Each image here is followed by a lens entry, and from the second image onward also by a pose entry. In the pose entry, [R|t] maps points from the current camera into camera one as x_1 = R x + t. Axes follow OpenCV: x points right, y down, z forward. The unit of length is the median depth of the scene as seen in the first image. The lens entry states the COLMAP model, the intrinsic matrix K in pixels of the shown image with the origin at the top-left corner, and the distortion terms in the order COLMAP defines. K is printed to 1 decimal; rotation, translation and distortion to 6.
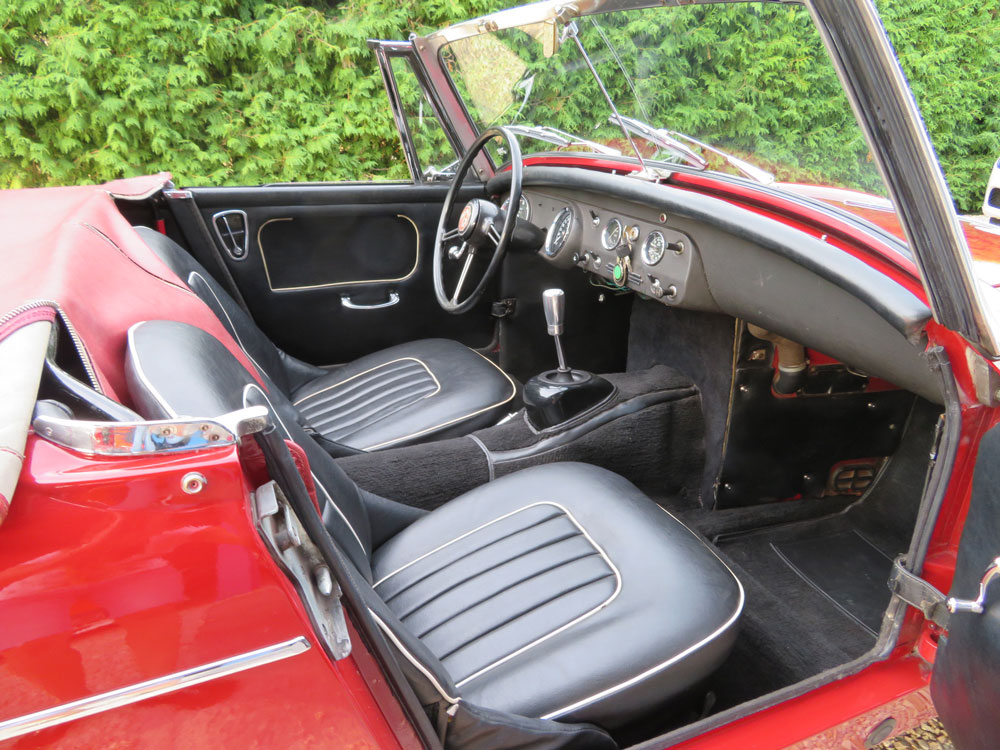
lens RADIAL K [[708.2, 0, 496.5], [0, 708.2, 370.0], [0, 0, 1]] dist [-0.000708, 0.001723]
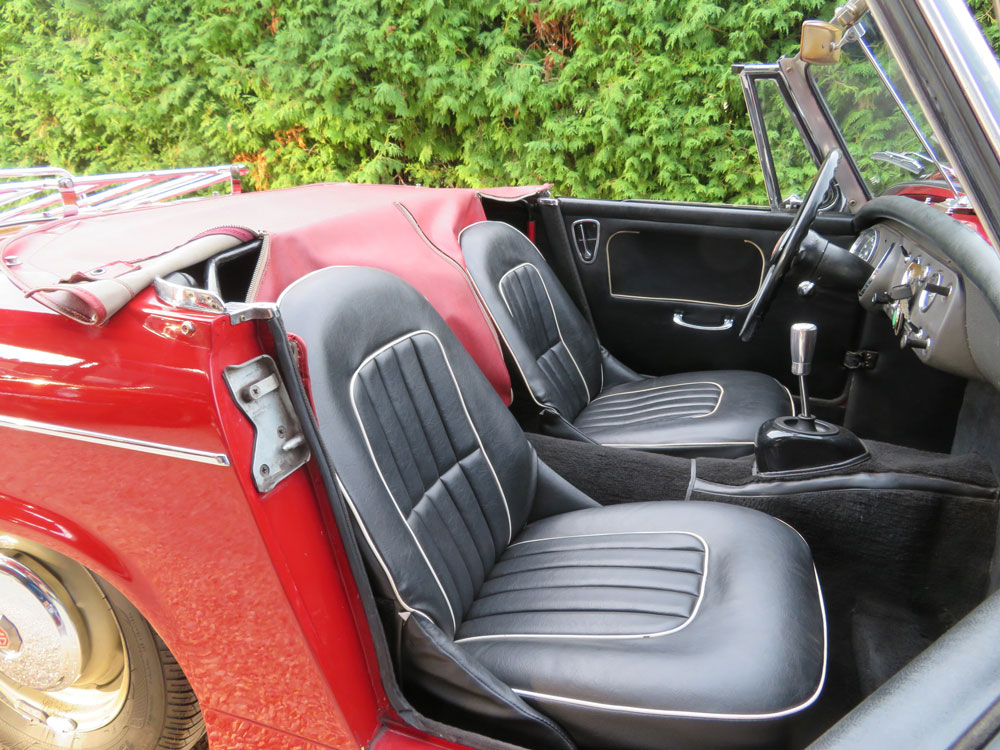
lens RADIAL K [[708.2, 0, 501.8], [0, 708.2, 368.9], [0, 0, 1]] dist [-0.000708, 0.001723]
pose [[0.740025, 0.211548, -0.638444, 0.119385], [-0.249213, 0.967924, 0.031857, 0.002627], [0.624705, 0.135534, 0.769009, 0.026642]]
